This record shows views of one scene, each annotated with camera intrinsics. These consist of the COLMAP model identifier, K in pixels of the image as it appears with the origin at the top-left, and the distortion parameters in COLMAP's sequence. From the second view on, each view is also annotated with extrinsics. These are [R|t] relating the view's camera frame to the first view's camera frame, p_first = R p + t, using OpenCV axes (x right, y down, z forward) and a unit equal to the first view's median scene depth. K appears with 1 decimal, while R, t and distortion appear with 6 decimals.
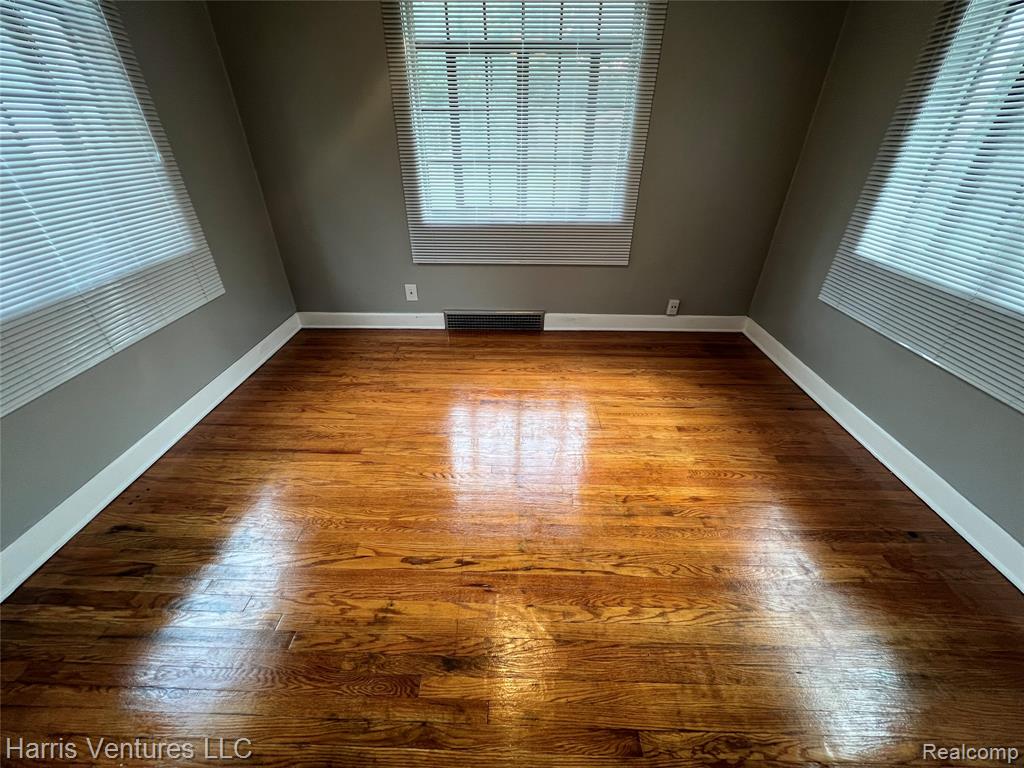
lens RADIAL K [[410.2, 0, 507.9], [0, 410.2, 379.5], [0, 0, 1]] dist [-0.001512, 0.001021]
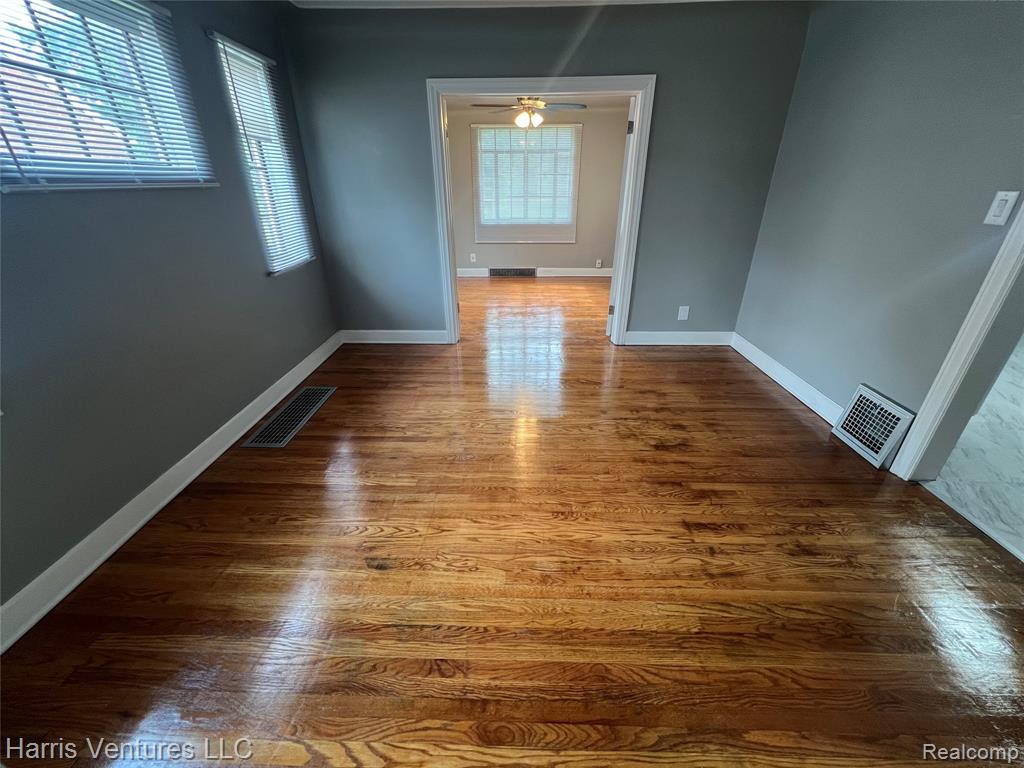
lens RADIAL K [[410.2, 0, 510.4], [0, 410.2, 381.2], [0, 0, 1]] dist [-0.001512, 0.001021]
pose [[0.999961, -0.006950, -0.005357, -0.056139], [0.006389, 0.995118, -0.098483, 0.878595], [0.006015, 0.098445, 0.995124, -1.438690]]
